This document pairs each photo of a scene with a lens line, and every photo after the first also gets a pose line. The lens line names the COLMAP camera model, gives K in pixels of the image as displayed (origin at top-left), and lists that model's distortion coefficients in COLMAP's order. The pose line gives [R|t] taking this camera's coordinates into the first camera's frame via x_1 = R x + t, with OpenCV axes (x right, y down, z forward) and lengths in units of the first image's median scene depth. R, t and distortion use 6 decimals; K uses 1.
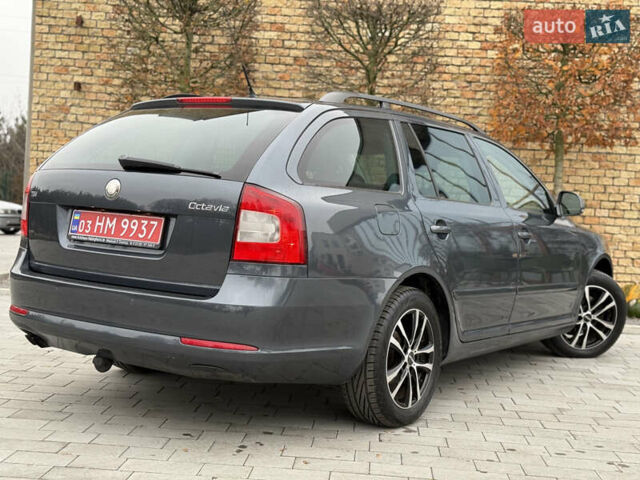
lens RADIAL K [[892.4, 0, 319.1], [0, 892.4, 246.1], [0, 0, 1]] dist [0.123445, 0.000000]
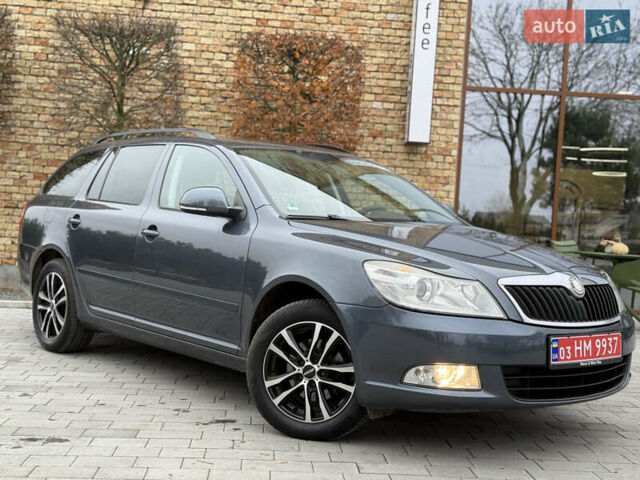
lens RADIAL K [[892.4, 0, 326.3], [0, 892.4, 240.5], [0, 0, 1]] dist [0.123445, 0.000000]
pose [[0.990507, -0.008197, 0.137217, 0.138939], [0.010550, 0.999809, -0.016427, 0.011261], [-0.137056, 0.017719, 0.990405, -0.099171]]
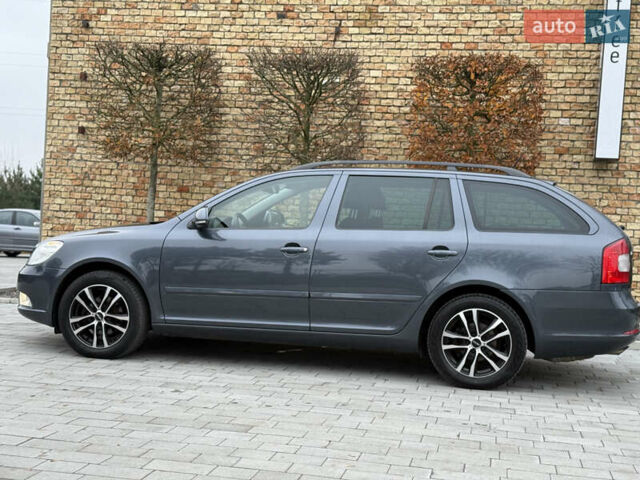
lens RADIAL K [[892.4, 0, 319.8], [0, 892.4, 243.5], [0, 0, 1]] dist [0.123445, 0.000000]
pose [[0.990823, -0.001451, -0.135158, 0.209367], [-0.003224, 0.999404, -0.034369, 0.012443], [0.135127, 0.034489, 0.990228, -0.132474]]
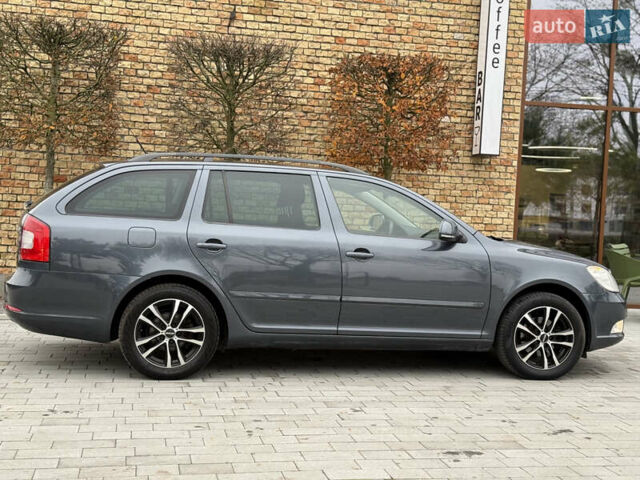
lens RADIAL K [[892.4, 0, 326.8], [0, 892.4, 241.8], [0, 0, 1]] dist [0.123445, 0.000000]
pose [[0.961474, -0.025444, 0.273715, -0.123559], [0.025912, 0.999662, 0.001905, -0.018683], [-0.273671, 0.005261, 0.961809, -0.104123]]
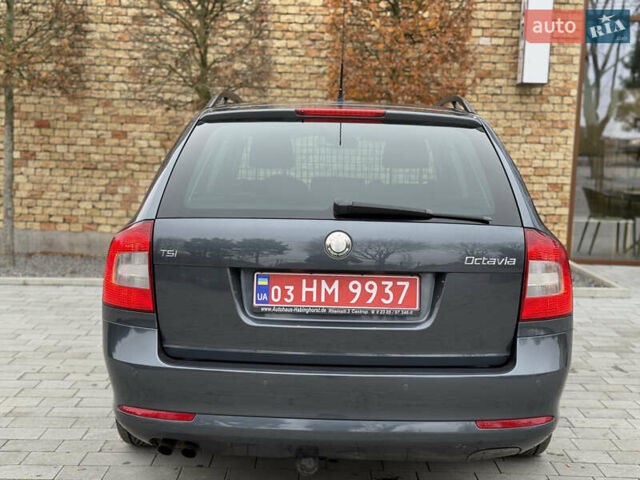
lens RADIAL K [[892.4, 0, 320.4], [0, 892.4, 243.3], [0, 0, 1]] dist [0.123445, 0.000000]
pose [[0.997058, -0.039223, 0.065860, 0.101486], [0.034562, 0.996914, 0.070482, -0.029312], [-0.068421, -0.067998, 0.995337, 0.002101]]
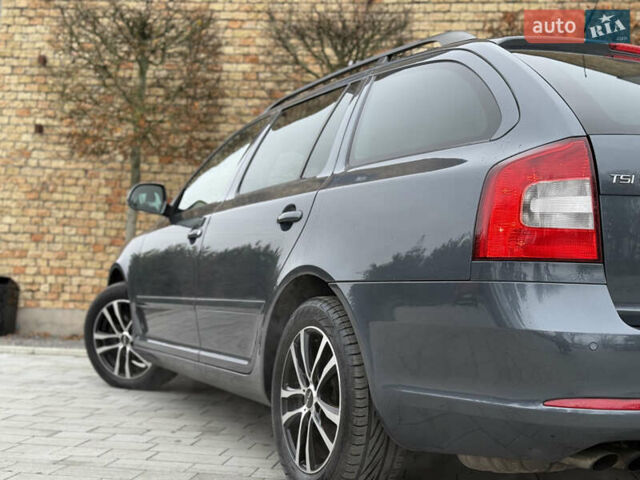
lens RADIAL K [[892.4, 0, 318.7], [0, 892.4, 239.8], [0, 0, 1]] dist [0.123445, 0.000000]
pose [[0.995925, -0.016429, -0.088678, 0.101869], [0.007394, 0.994831, -0.101272, 0.033837], [0.089884, 0.100203, 0.990899, 0.119174]]
